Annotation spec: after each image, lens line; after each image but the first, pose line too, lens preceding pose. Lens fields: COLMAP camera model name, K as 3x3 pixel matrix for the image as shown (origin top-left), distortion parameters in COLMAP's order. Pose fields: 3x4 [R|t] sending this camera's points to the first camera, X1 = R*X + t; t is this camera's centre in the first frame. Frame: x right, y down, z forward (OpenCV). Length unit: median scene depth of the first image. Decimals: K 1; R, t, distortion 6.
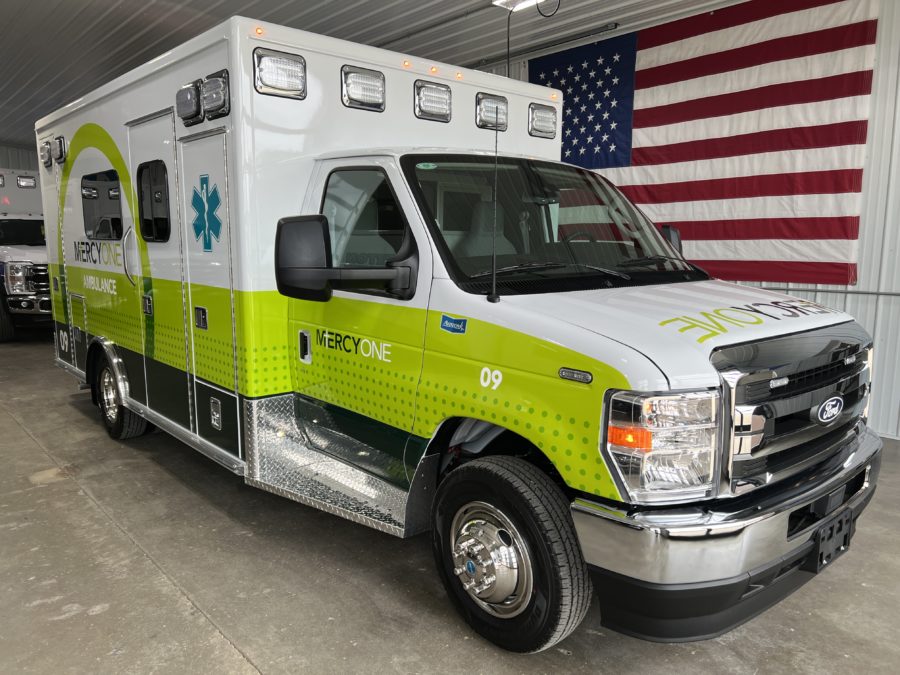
lens RADIAL K [[683.7, 0, 448.3], [0, 683.7, 344.2], [0, 0, 1]] dist [0.045976, -0.052266]
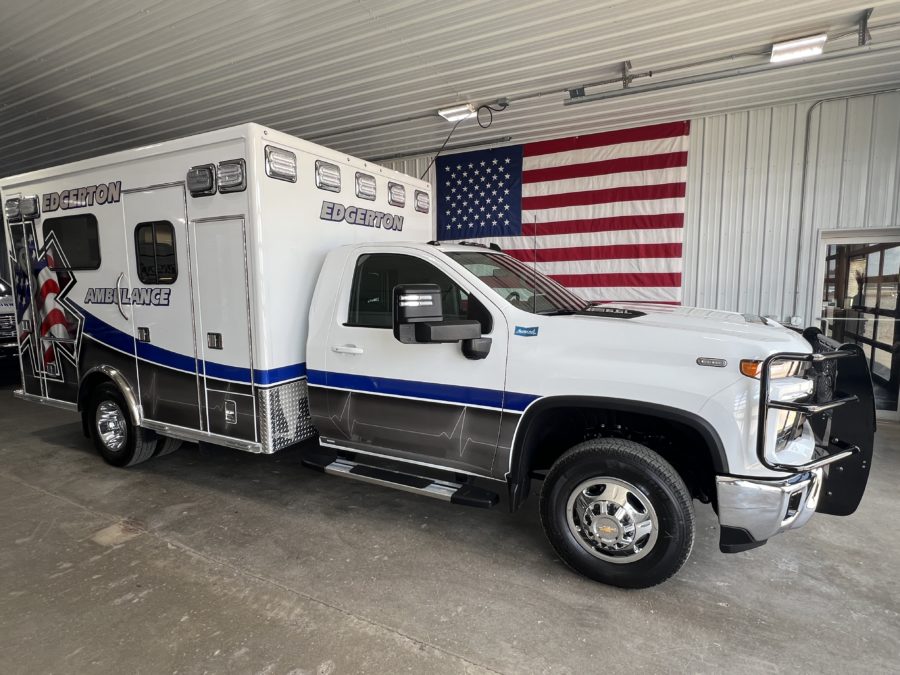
lens RADIAL K [[494.2, 0, 449.1], [0, 494.2, 335.6], [0, 0, 1]] dist [-0.008033, 0.003075]
pose [[0.933894, -0.043851, 0.354851, -0.301394], [0.060095, 0.997583, -0.034880, -0.031682], [-0.352463, 0.053899, 0.934272, 0.130358]]
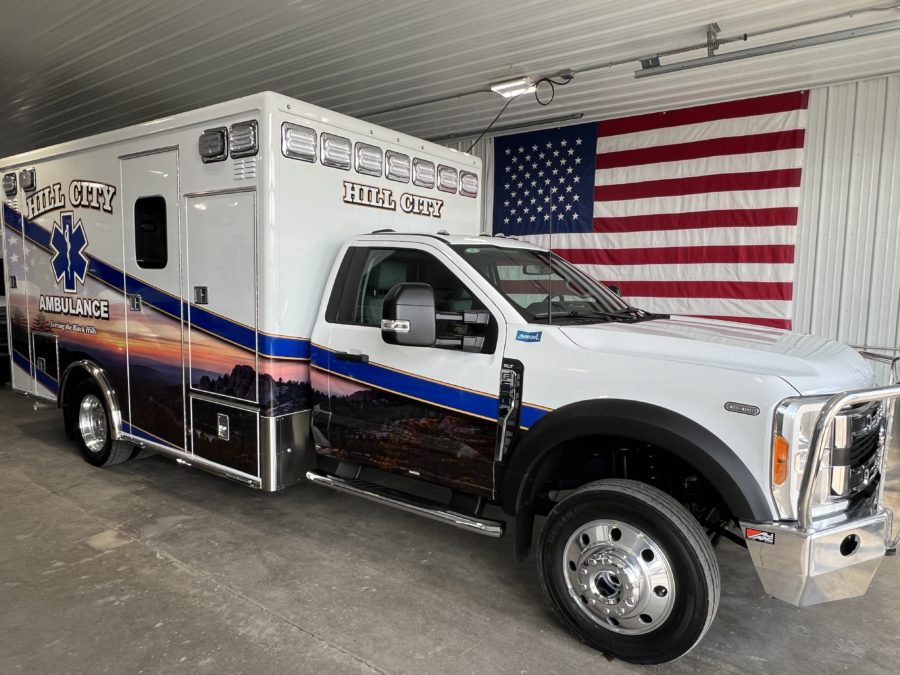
lens RADIAL K [[614.4, 0, 443.0], [0, 614.4, 342.4], [0, 0, 1]] dist [-0.004974, -0.002096]
pose [[0.977947, -0.001207, 0.208848, -0.246975], [0.012523, 0.998523, -0.052871, -0.024784], [-0.208476, 0.054320, 0.976518, 0.050849]]
